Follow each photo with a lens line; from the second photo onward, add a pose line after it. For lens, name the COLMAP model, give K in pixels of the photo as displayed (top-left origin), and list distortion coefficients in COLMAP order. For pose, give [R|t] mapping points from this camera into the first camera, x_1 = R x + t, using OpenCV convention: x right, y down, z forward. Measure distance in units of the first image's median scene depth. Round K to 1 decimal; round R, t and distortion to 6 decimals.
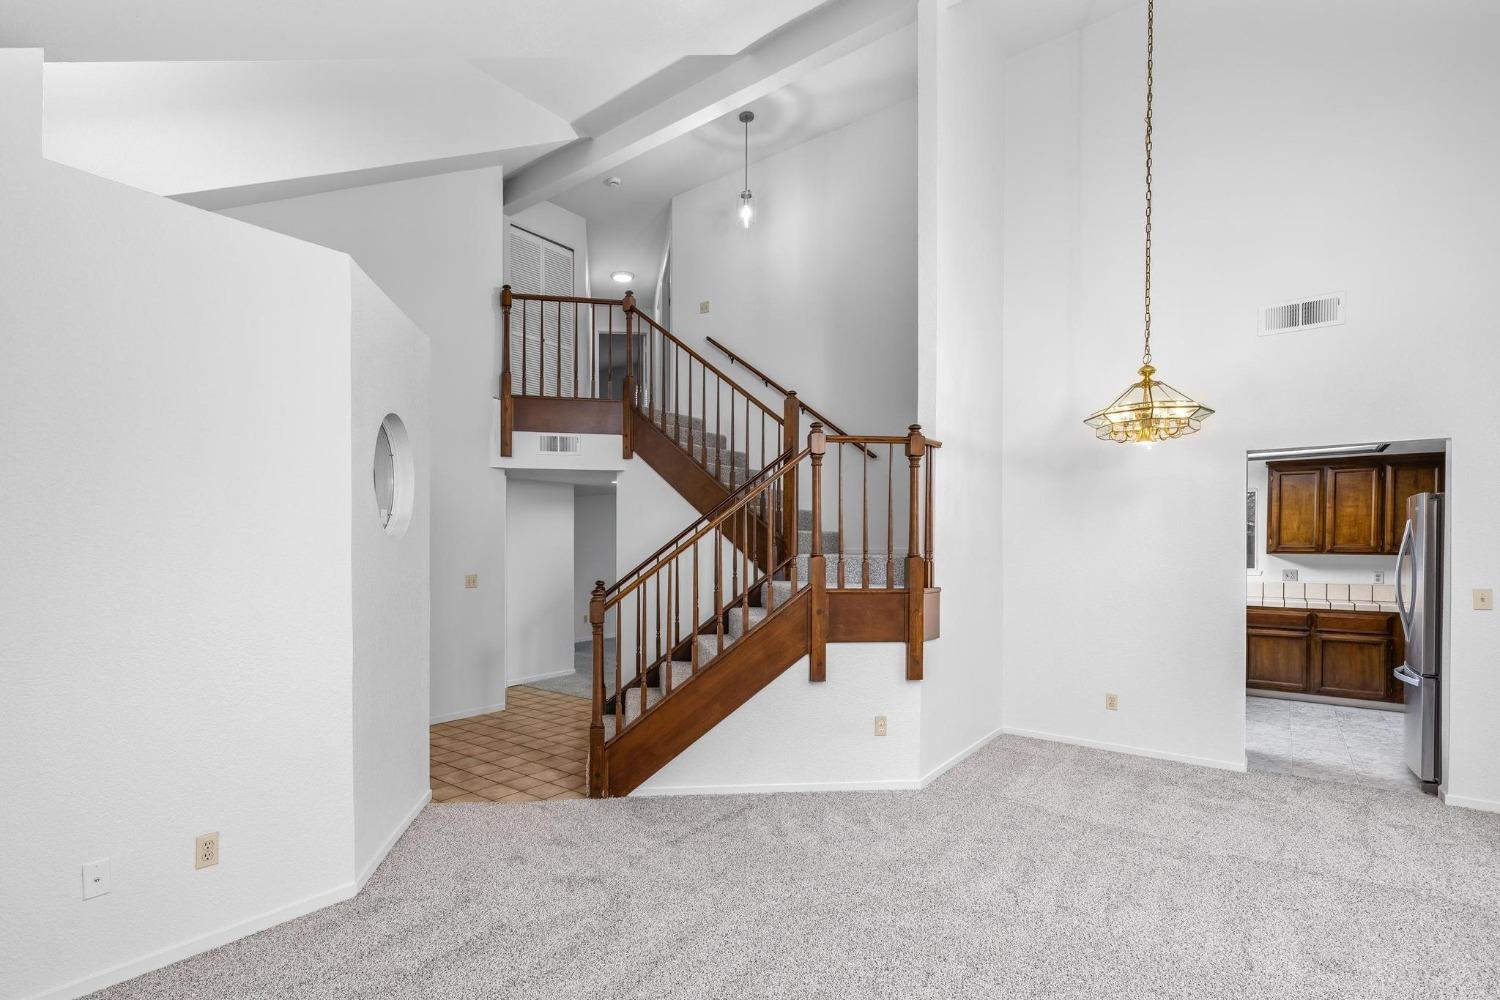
lens RADIAL K [[729.9, 0, 653.4], [0, 729.9, 553.3], [0, 0, 1]] dist [0.001789, 0.000664]
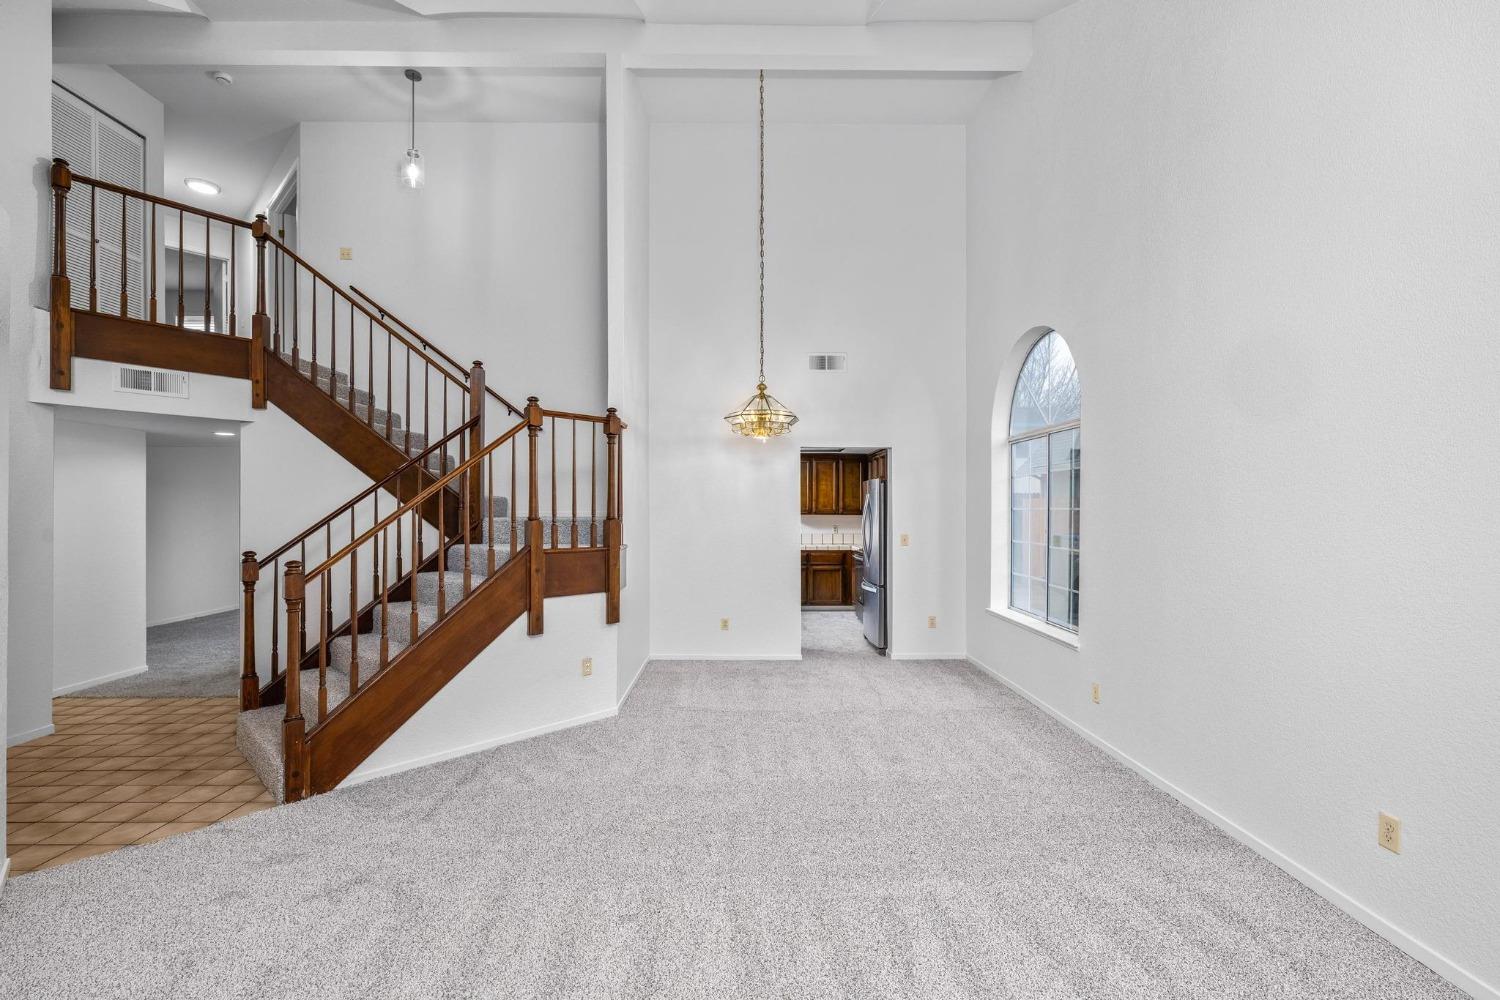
lens RADIAL K [[668.7, 0, 749.7], [0, 668.7, 509.0], [0, 0, 1]] dist [-0.000290, 0.000390]
pose [[0.744781, -0.000123, 0.667308, -0.193812], [0.006629, 0.999952, -0.007215, -0.002436], [-0.667276, 0.009797, 0.744747, 0.041269]]
